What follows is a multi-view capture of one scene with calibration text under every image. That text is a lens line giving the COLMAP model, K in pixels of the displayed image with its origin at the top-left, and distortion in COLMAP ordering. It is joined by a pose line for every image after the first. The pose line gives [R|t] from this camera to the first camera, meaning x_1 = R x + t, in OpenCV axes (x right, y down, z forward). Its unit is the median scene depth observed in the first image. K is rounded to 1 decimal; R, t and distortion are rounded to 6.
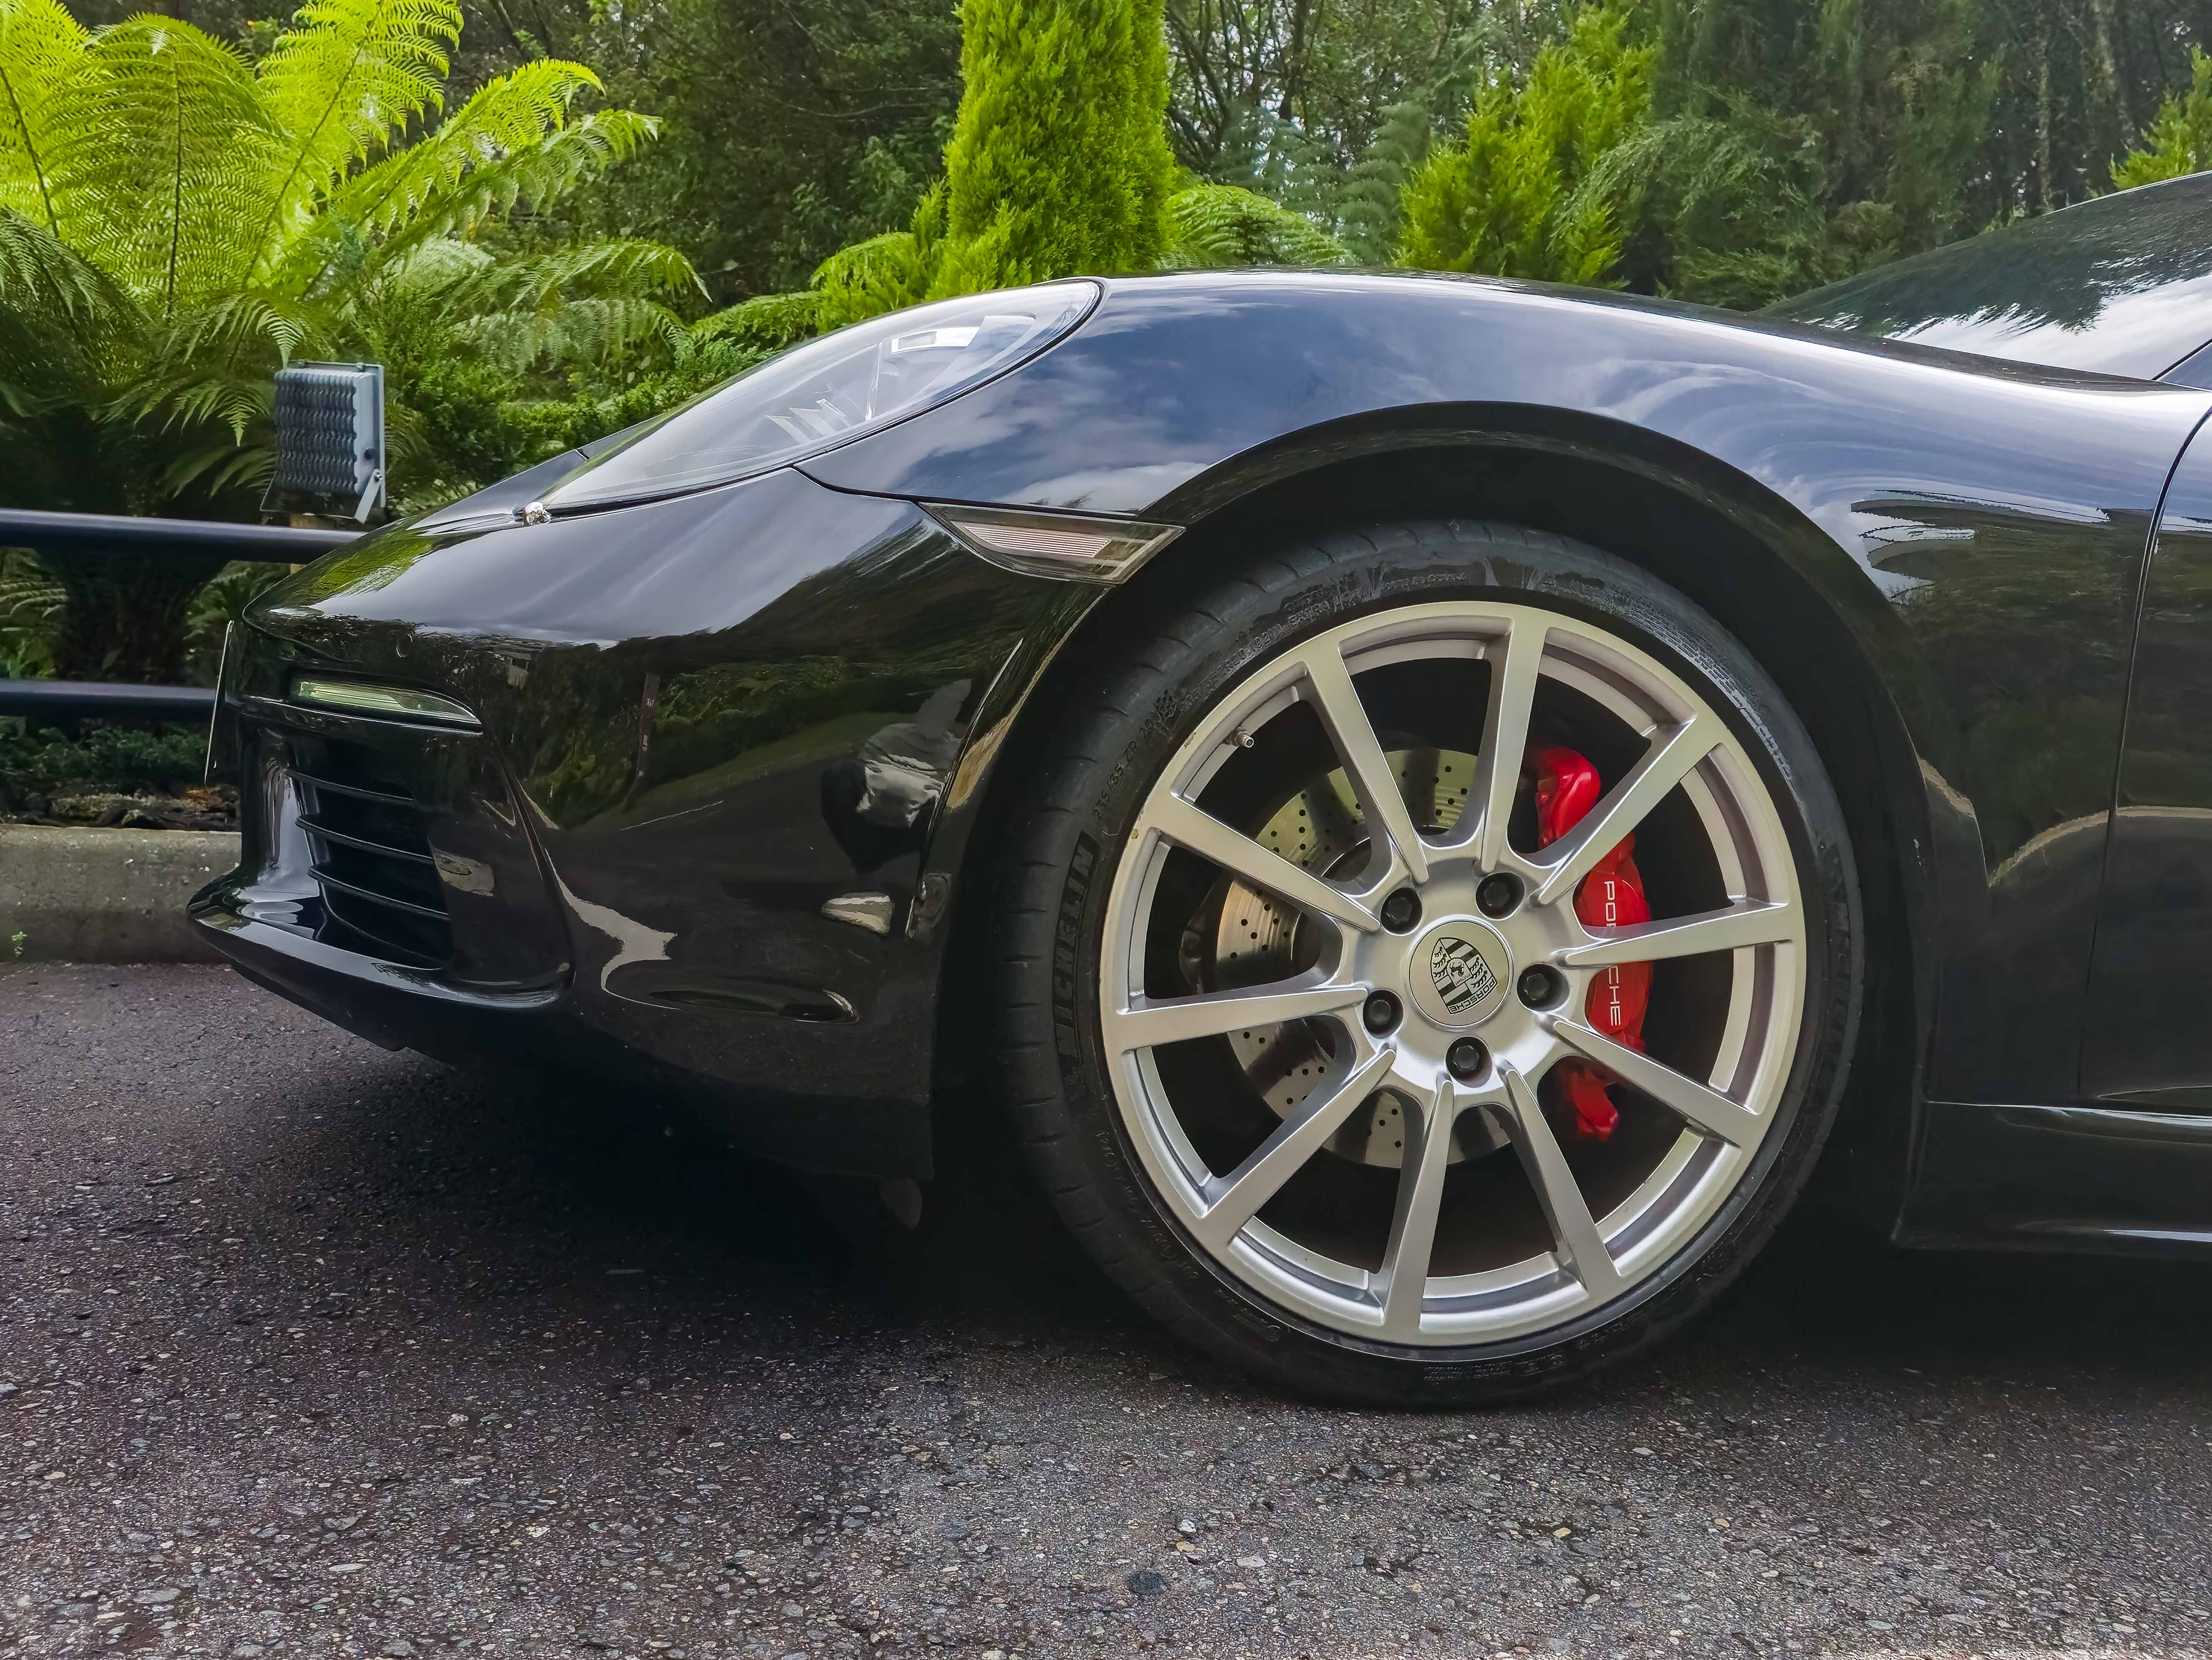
lens RADIAL K [[2041.3, 0, 1106.0], [0, 2041.3, 830.0], [0, 0, 1]] dist [0.060802, -0.060918]
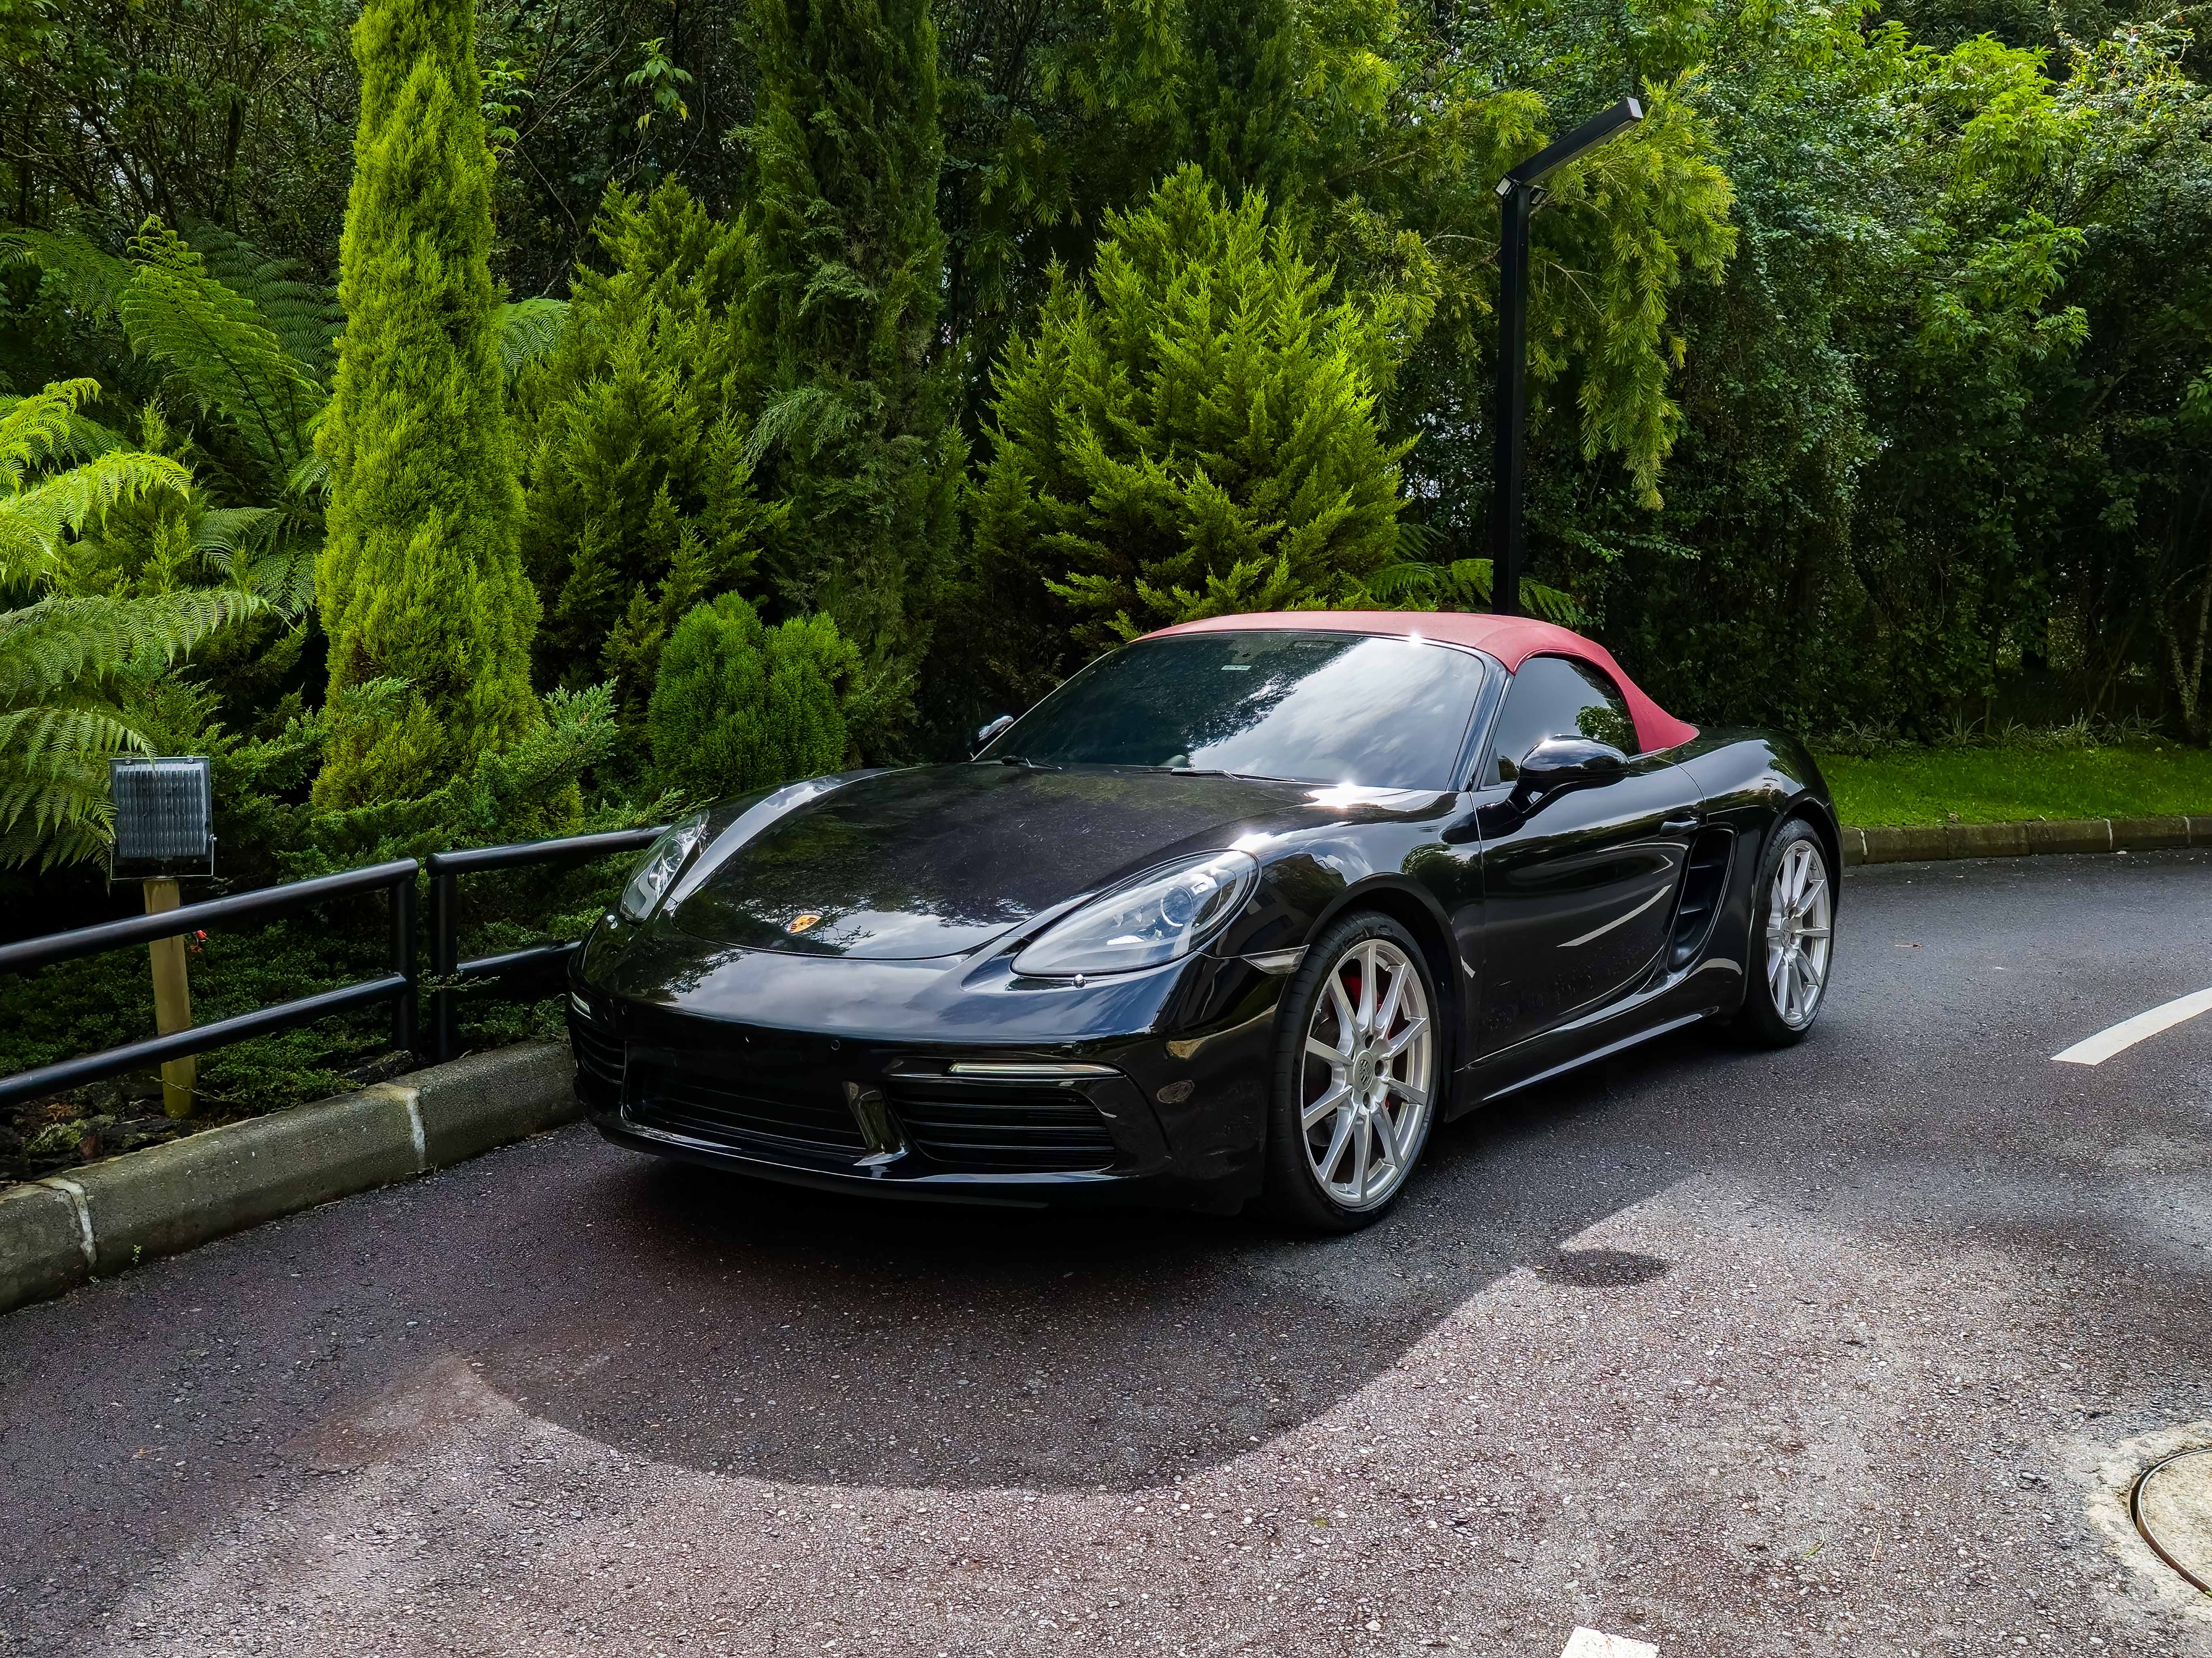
lens RADIAL K [[2200.8, 0, 1127.7], [0, 2200.8, 828.8], [0, 0, 1]] dist [0.054403, -0.022477]
pose [[0.742044, -0.173857, 0.647414, -0.840293], [0.117788, 0.984573, 0.129393, -0.293454], [-0.659922, -0.019758, 0.751075, -0.448019]]
